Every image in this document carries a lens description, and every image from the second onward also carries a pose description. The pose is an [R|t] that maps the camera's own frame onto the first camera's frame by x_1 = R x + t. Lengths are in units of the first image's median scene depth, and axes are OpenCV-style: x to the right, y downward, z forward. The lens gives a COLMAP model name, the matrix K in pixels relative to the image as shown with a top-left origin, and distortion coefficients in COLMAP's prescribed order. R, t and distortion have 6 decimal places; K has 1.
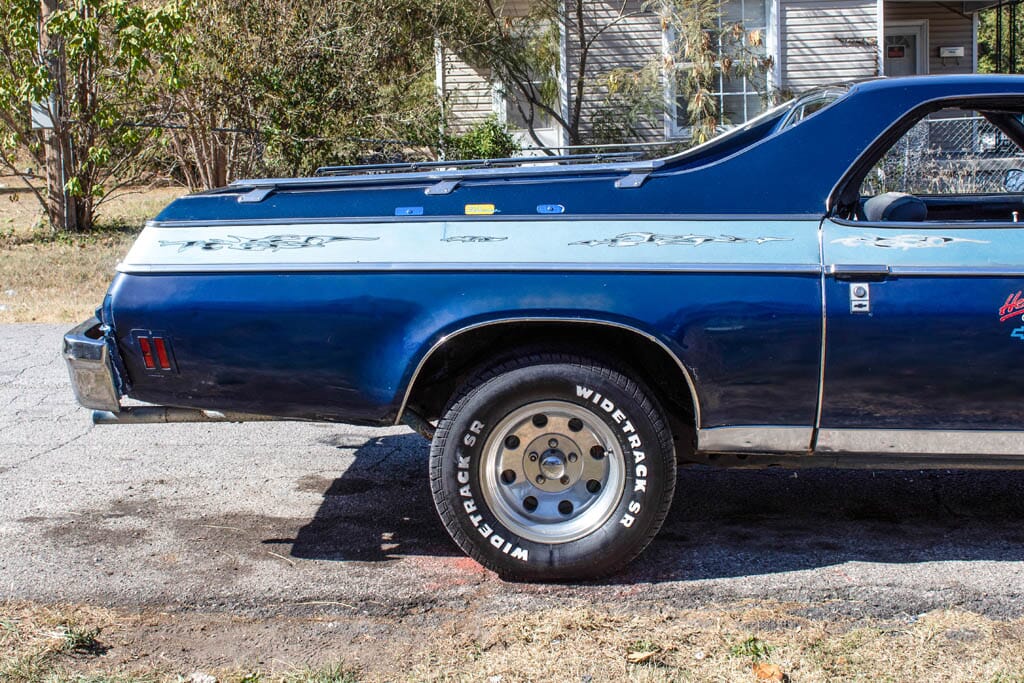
lens RADIAL K [[1544.9, 0, 503.4], [0, 1544.9, 333.9], [0, 0, 1]] dist [-0.035545, 0.000000]
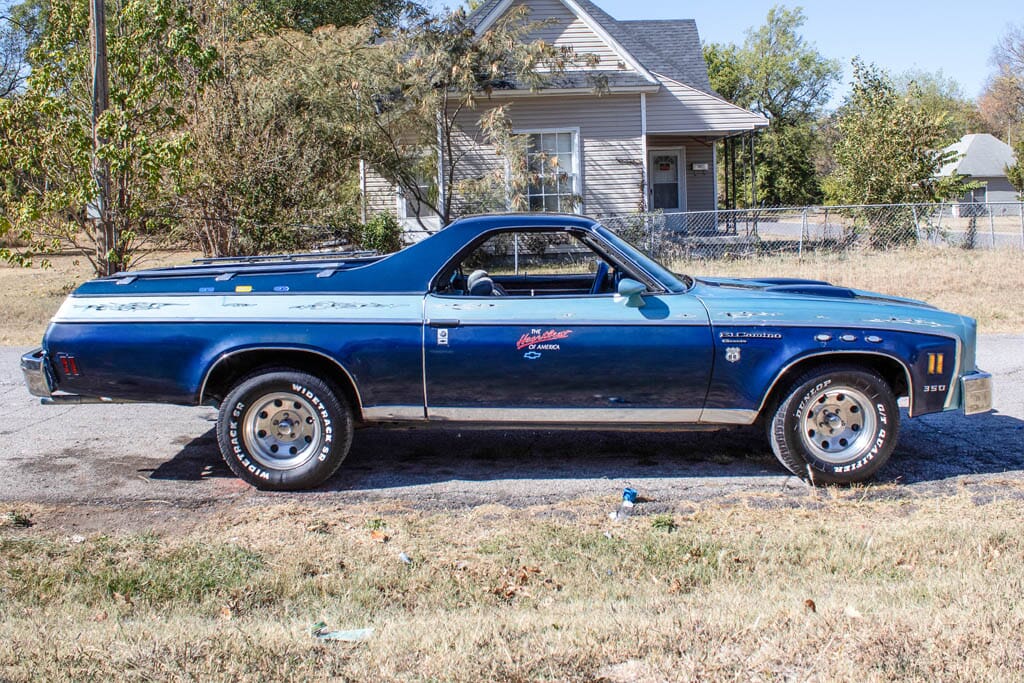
lens RADIAL K [[1071.5, 0, 499.7], [0, 1071.5, 281.4], [0, 0, 1]] dist [-0.093776, 0.000000]
pose [[0.998889, 0.000492, 0.047115, 0.221640], [0.002495, 0.997990, -0.063323, -0.007288], [-0.047051, 0.063370, 0.996880, -0.281283]]
